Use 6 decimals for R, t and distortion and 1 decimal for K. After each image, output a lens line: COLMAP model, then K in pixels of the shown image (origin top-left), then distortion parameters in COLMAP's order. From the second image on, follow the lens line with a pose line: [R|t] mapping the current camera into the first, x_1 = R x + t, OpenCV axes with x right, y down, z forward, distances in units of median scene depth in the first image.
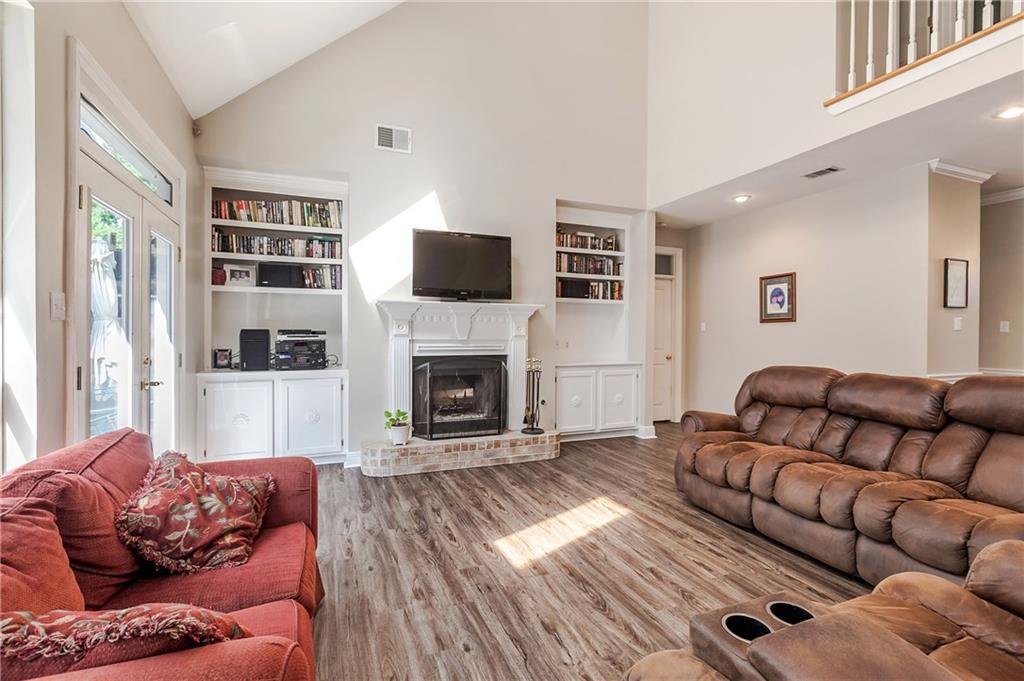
lens RADIAL K [[466.7, 0, 508.2], [0, 466.7, 334.0], [0, 0, 1]] dist [-0.002849, -0.000674]
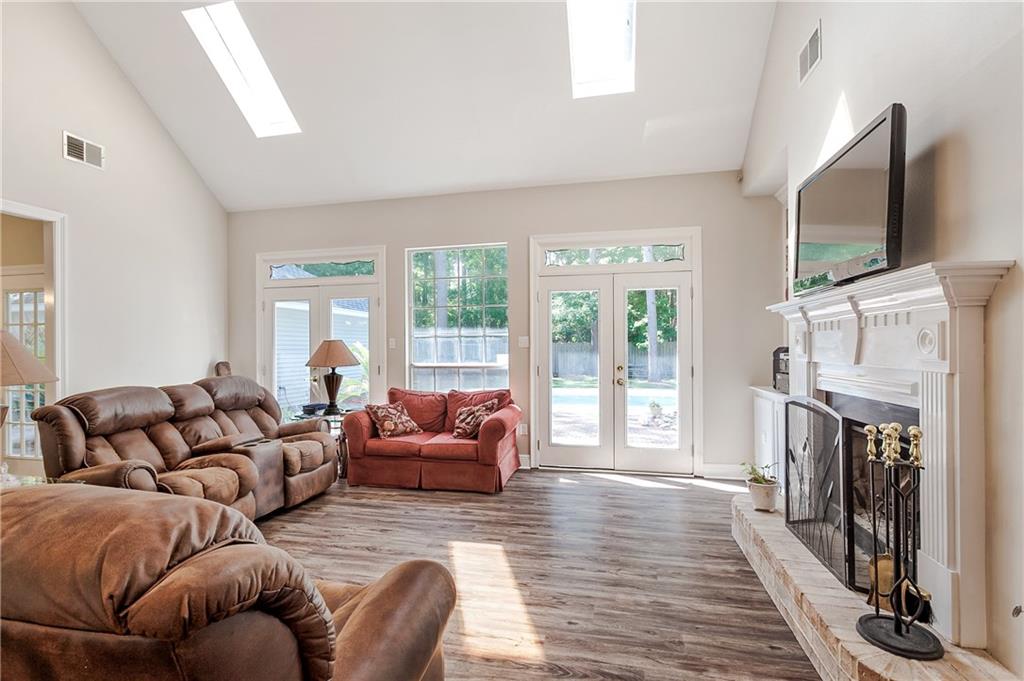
lens RADIAL K [[464.8, 0, 499.1], [0, 464.8, 345.4], [0, 0, 1]] dist [0.000989, 0.000058]
pose [[-0.576825, -0.004356, -0.816856, 0.846030], [0.003983, 0.999959, -0.008144, -0.009378], [0.816858, -0.007951, -0.576784, 1.606553]]
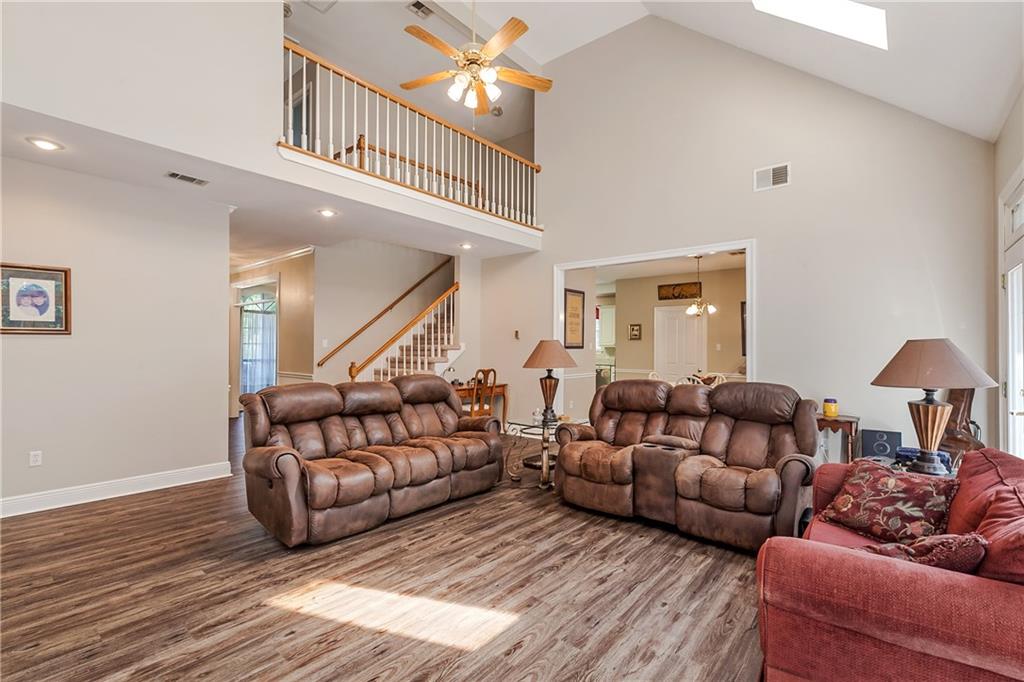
lens RADIAL K [[466.7, 0, 508.2], [0, 466.7, 334.5], [0, 0, 1]] dist [-0.002849, -0.000674]
pose [[-0.474726, 0.014243, 0.880018, -0.679189], [-0.008854, 0.999741, -0.020957, -0.030879], [-0.880089, -0.017740, -0.474477, 1.318072]]
